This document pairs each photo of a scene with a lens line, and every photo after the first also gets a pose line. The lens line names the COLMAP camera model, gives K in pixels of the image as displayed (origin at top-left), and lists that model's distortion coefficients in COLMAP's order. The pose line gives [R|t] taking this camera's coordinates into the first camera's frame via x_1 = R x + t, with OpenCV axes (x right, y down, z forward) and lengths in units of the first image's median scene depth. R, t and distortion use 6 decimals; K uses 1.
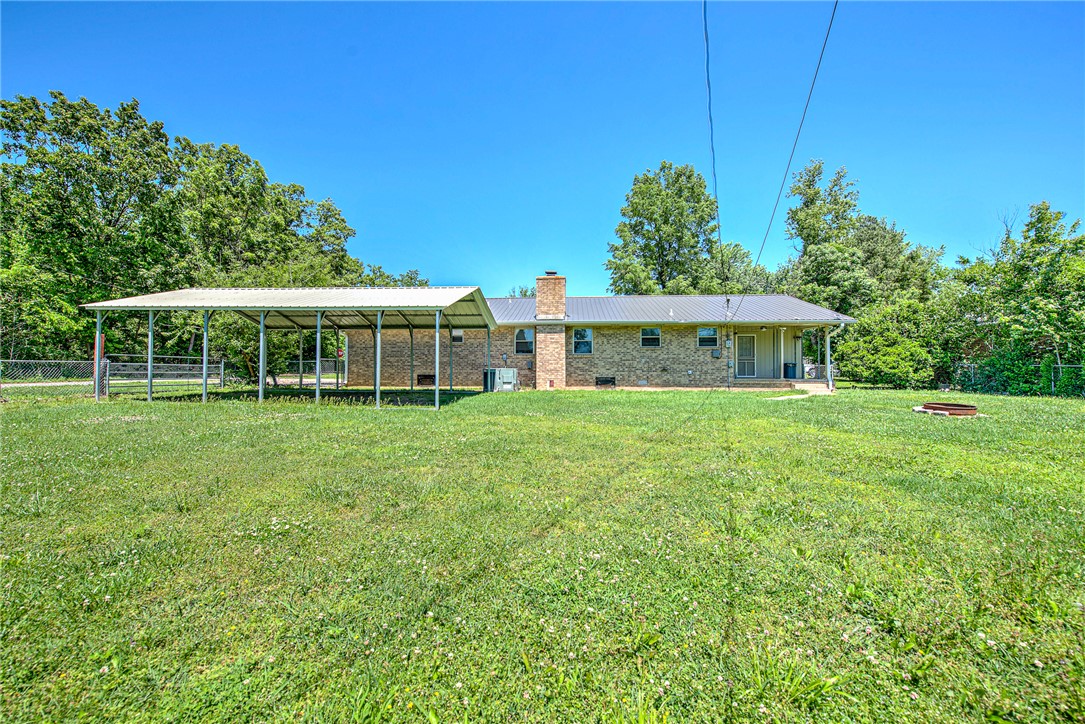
lens RADIAL K [[426.2, 0, 542.5], [0, 426.2, 362.0], [0, 0, 1]] dist [-0.000755, -0.000097]
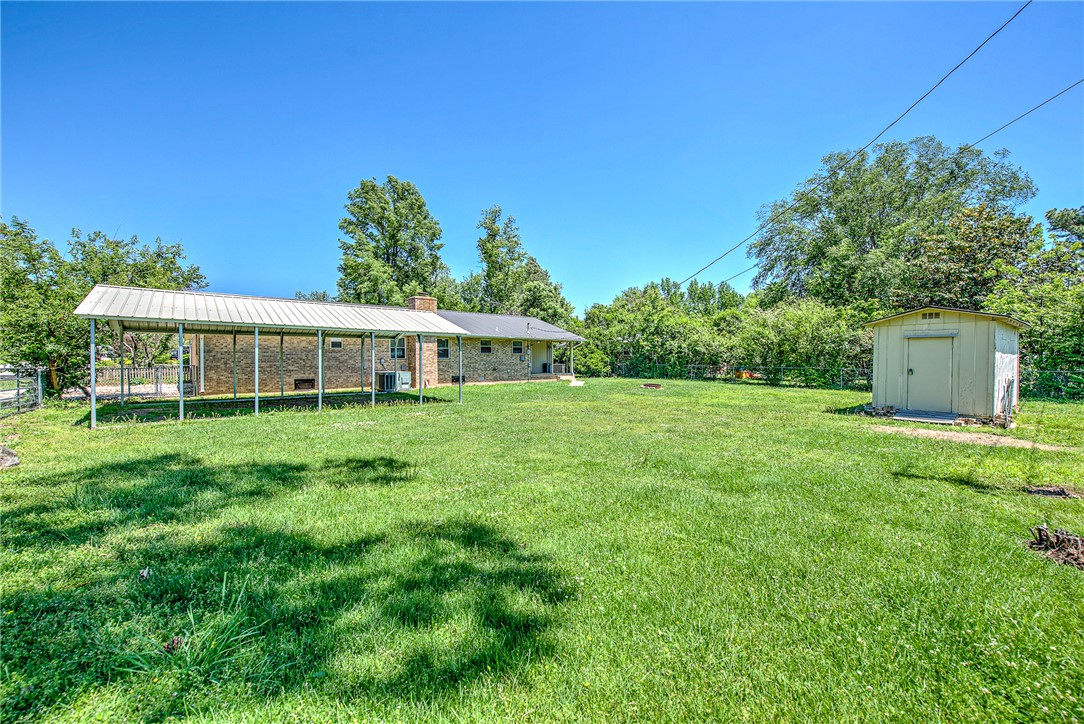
lens RADIAL K [[425.8, 0, 542.0], [0, 425.8, 362.0], [0, 0, 1]] dist [-0.000755, -0.000097]
pose [[0.712684, -0.008920, 0.701428, -0.594667], [-0.002188, 0.999886, 0.014938, -0.028116], [-0.701482, -0.012181, 0.712583, -0.130098]]
